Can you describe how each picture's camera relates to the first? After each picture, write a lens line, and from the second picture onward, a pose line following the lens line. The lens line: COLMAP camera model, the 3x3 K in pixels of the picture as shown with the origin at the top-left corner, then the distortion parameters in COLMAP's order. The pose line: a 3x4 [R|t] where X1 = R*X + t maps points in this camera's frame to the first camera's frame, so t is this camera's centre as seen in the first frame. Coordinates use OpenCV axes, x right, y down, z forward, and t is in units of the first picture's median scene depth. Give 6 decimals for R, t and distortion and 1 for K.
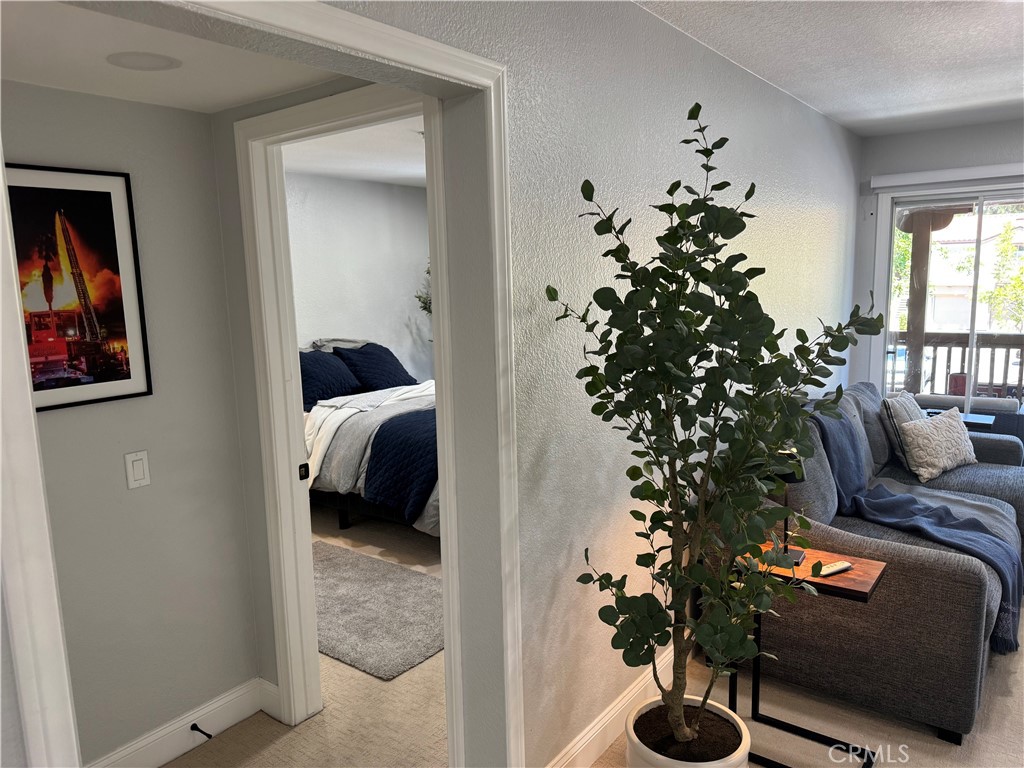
lens RADIAL K [[725.9, 0, 512.4], [0, 725.9, 385.2], [0, 0, 1]] dist [-0.008599, 0.010170]
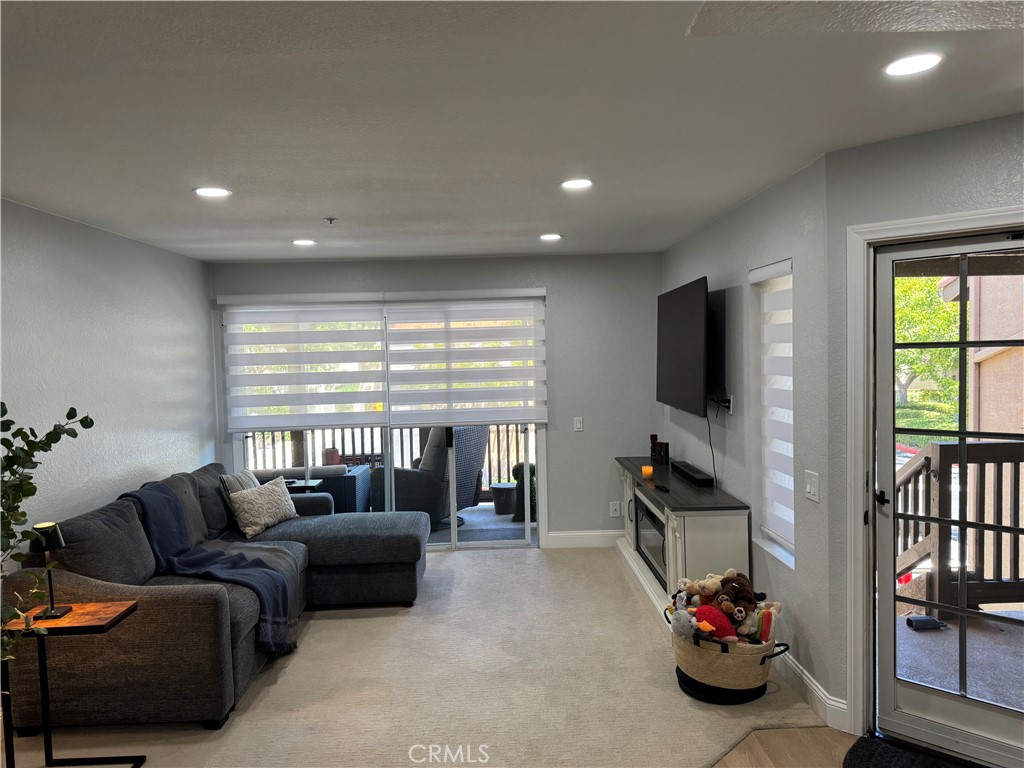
lens RADIAL K [[725.9, 0, 511.5], [0, 725.9, 383.8], [0, 0, 1]] dist [-0.008599, 0.010170]
pose [[0.787583, -0.027624, 0.615590, 0.179952], [0.103390, 0.990757, -0.087818, 0.029326], [-0.607474, 0.132810, 0.783159, -0.348798]]
